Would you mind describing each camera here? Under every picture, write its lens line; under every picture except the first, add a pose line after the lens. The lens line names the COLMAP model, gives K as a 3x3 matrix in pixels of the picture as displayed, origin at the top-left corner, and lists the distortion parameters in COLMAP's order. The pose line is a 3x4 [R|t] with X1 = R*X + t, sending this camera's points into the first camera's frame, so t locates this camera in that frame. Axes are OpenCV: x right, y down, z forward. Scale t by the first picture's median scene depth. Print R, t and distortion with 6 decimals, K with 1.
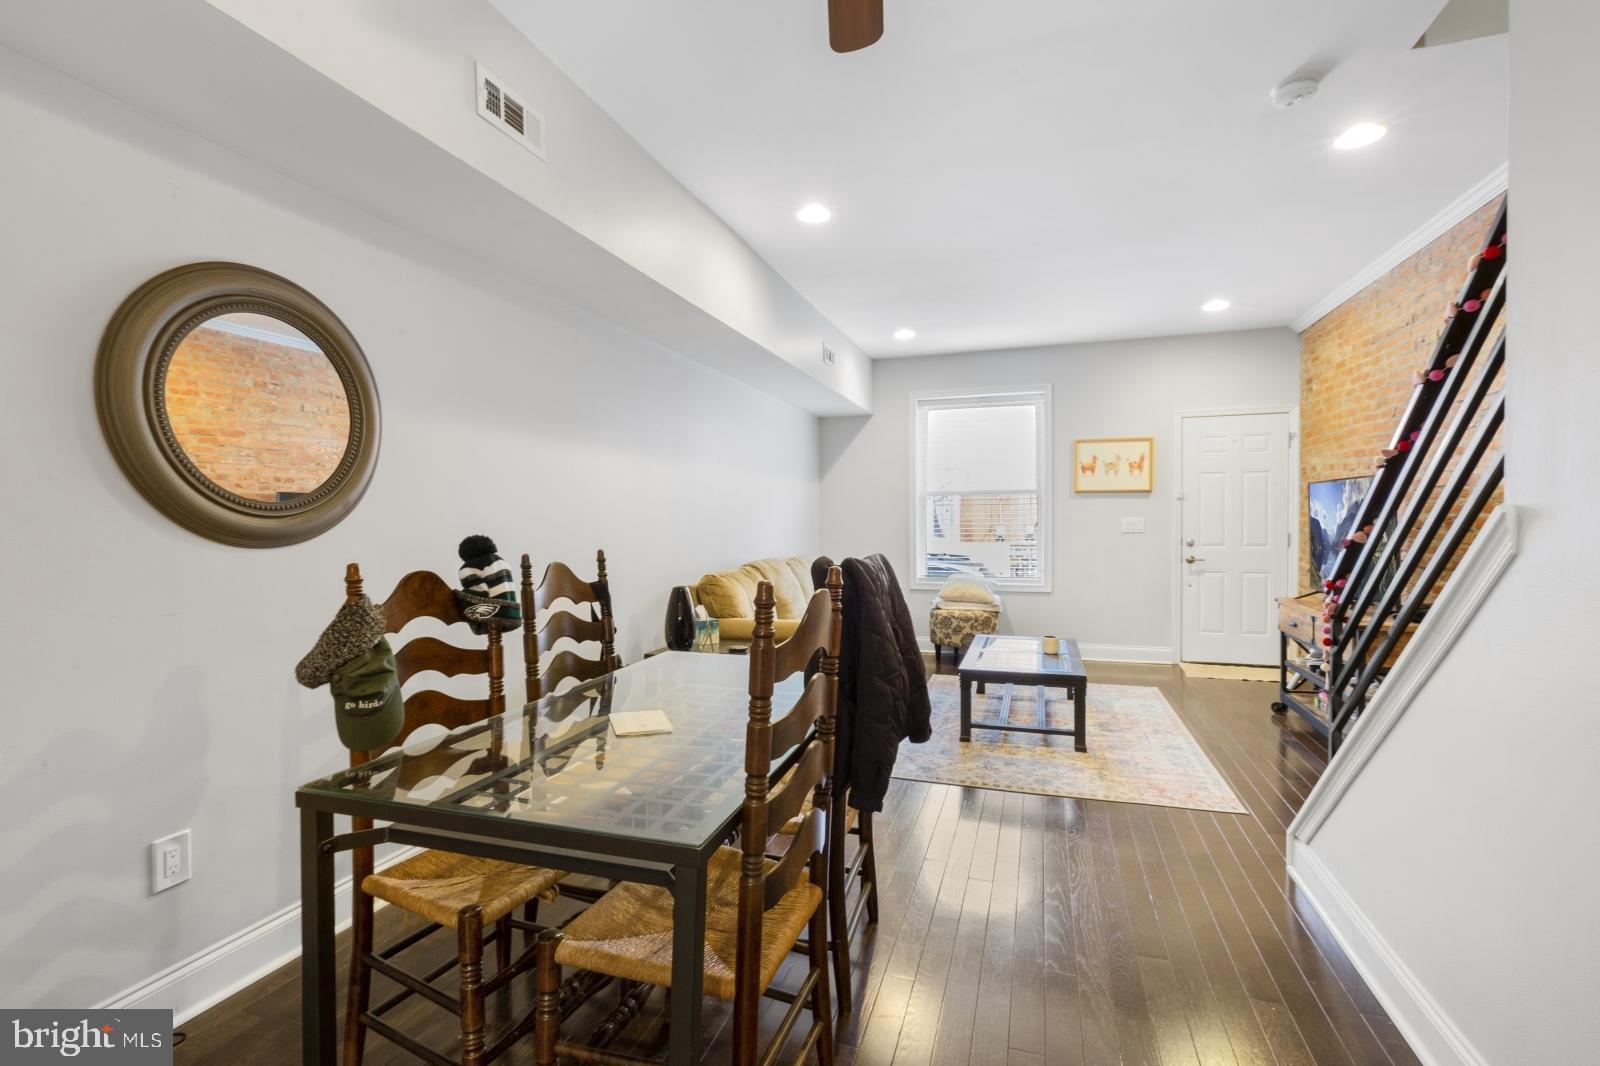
lens RADIAL K [[755.0, 0, 796.6], [0, 755.0, 532.4], [0, 0, 1]] dist [-0.003489, -0.000539]
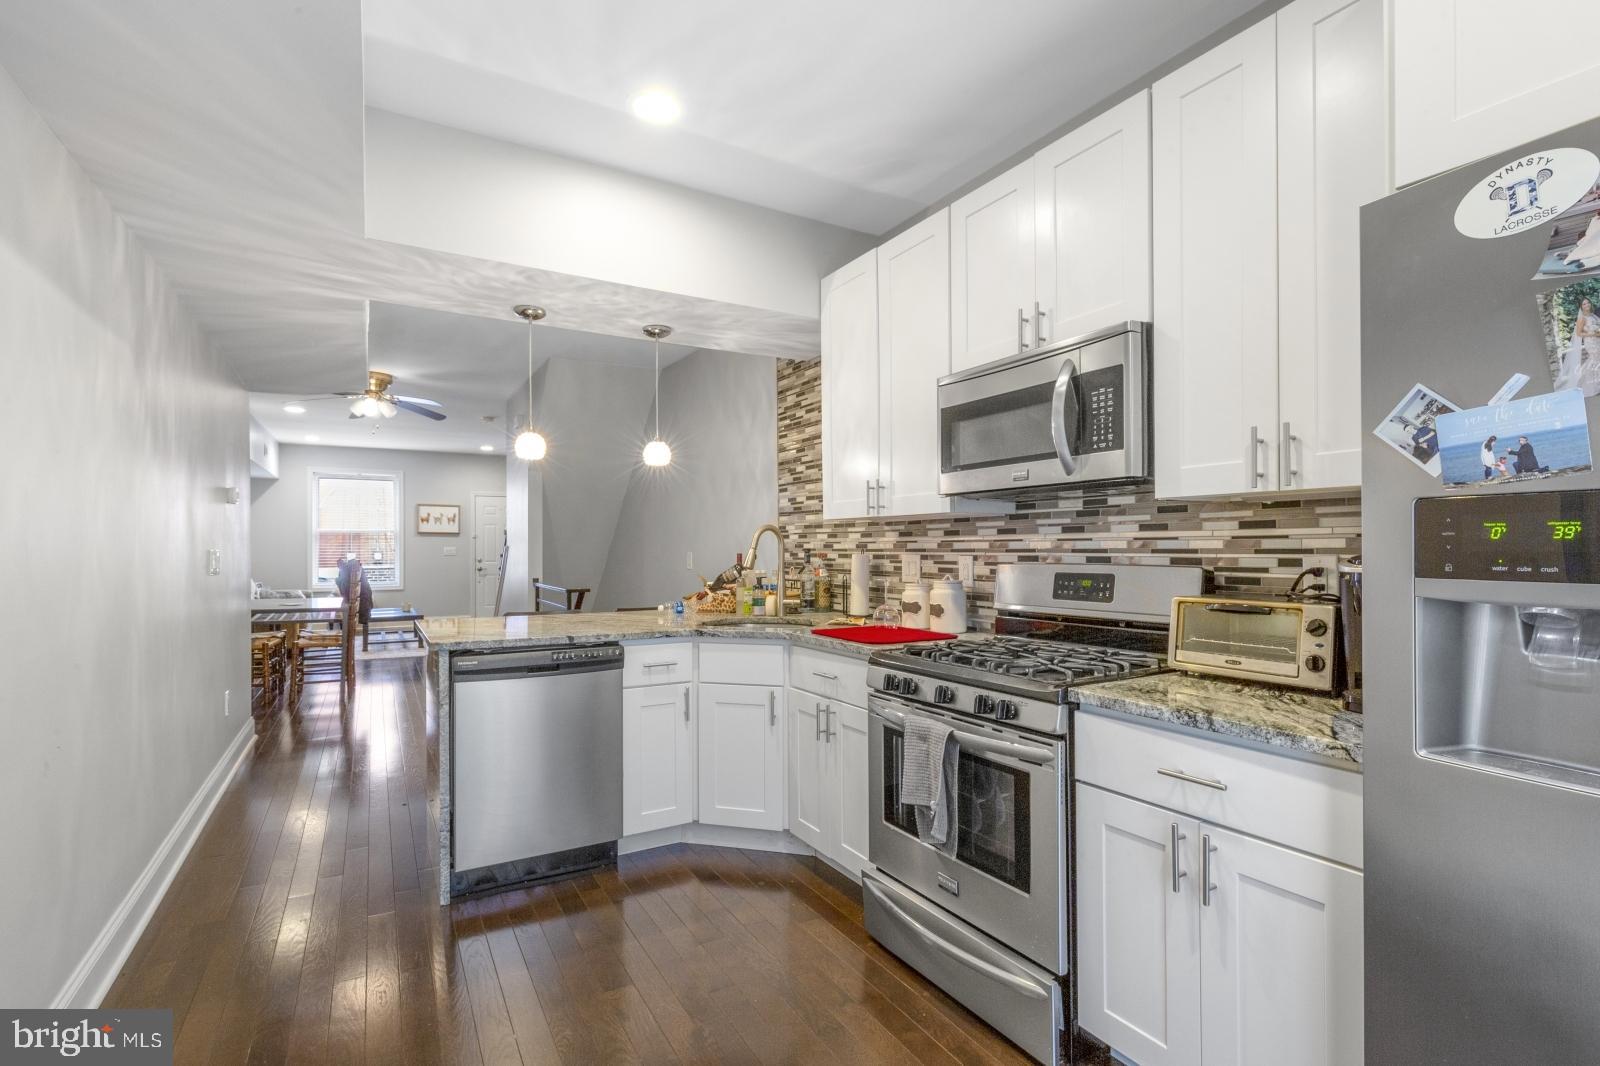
lens RADIAL K [[737.9, 0, 801.9], [0, 737.9, 545.6], [0, 0, 1]] dist [-0.003573, -0.000202]
pose [[0.665011, 0.012833, 0.746724, -0.349697], [0.008726, 0.999651, -0.024952, 0.030516], [-0.746783, 0.023109, 0.664666, -0.894005]]
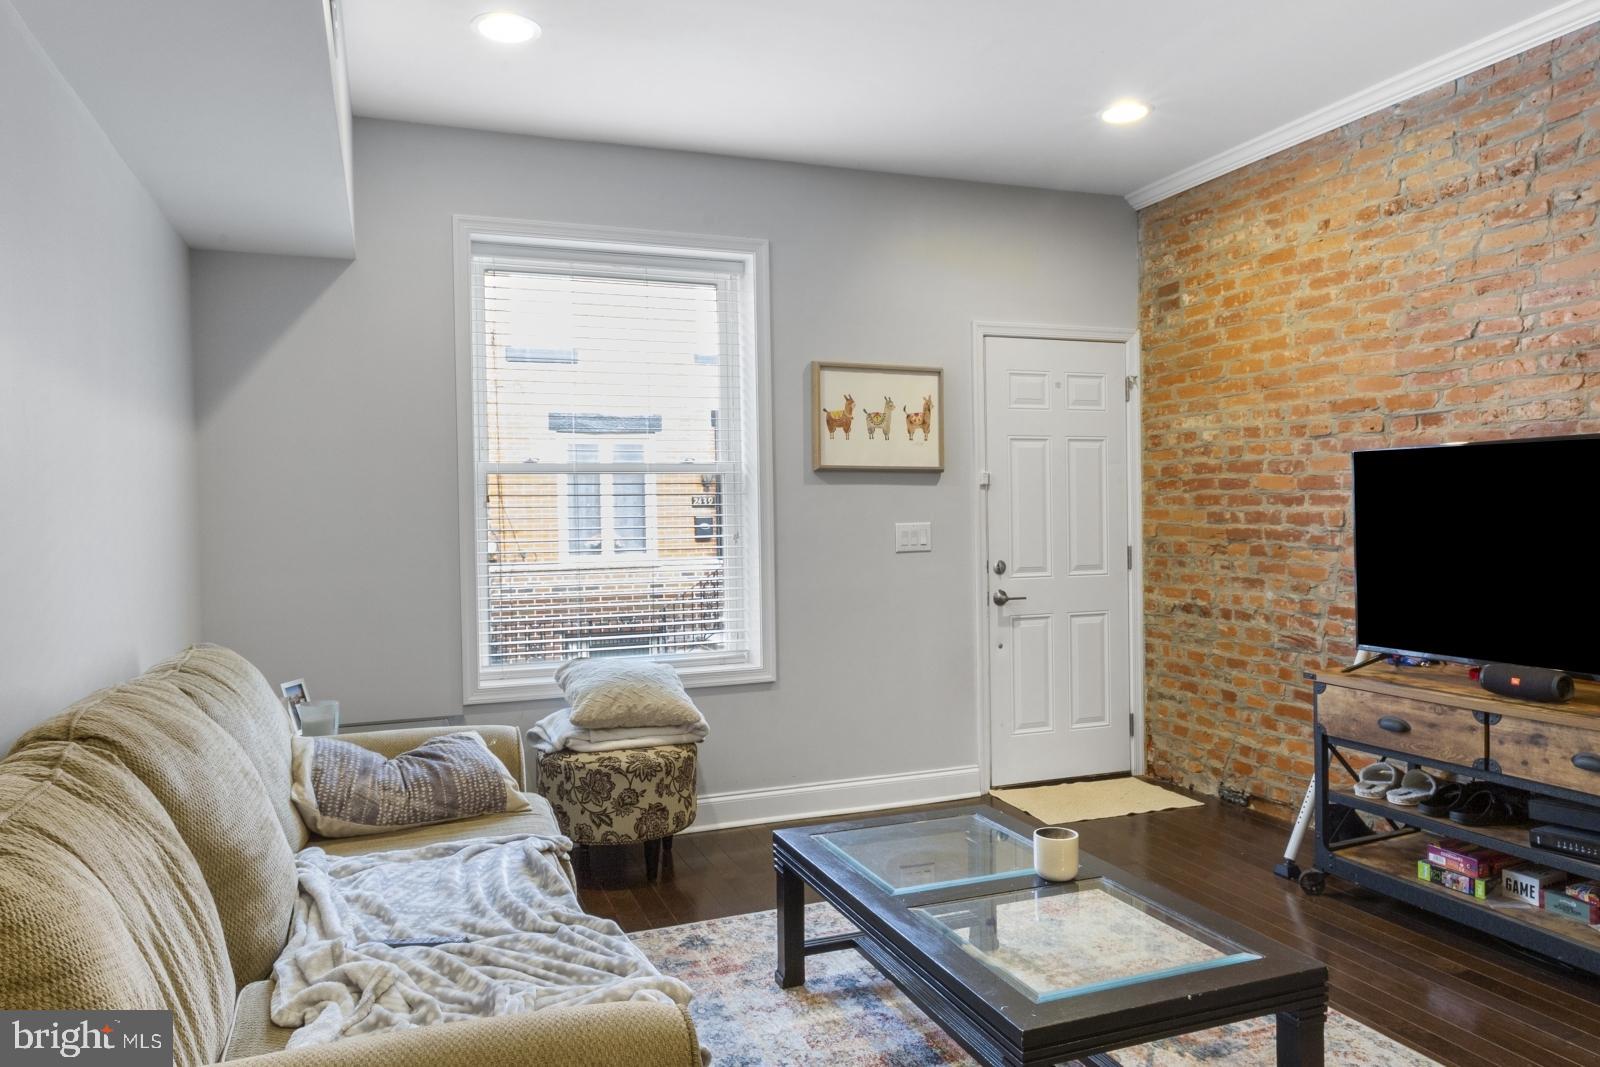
lens RADIAL K [[1076.6, 0, 800.0], [0, 1076.6, 533.5], [0, 0, 1]] dist [-0.004087, -0.000934]
pose [[0.780166, -0.014913, 0.625395, -0.074841], [0.022305, 0.999743, -0.003985, -0.010613], [-0.625175, 0.017058, 0.780298, 0.483701]]
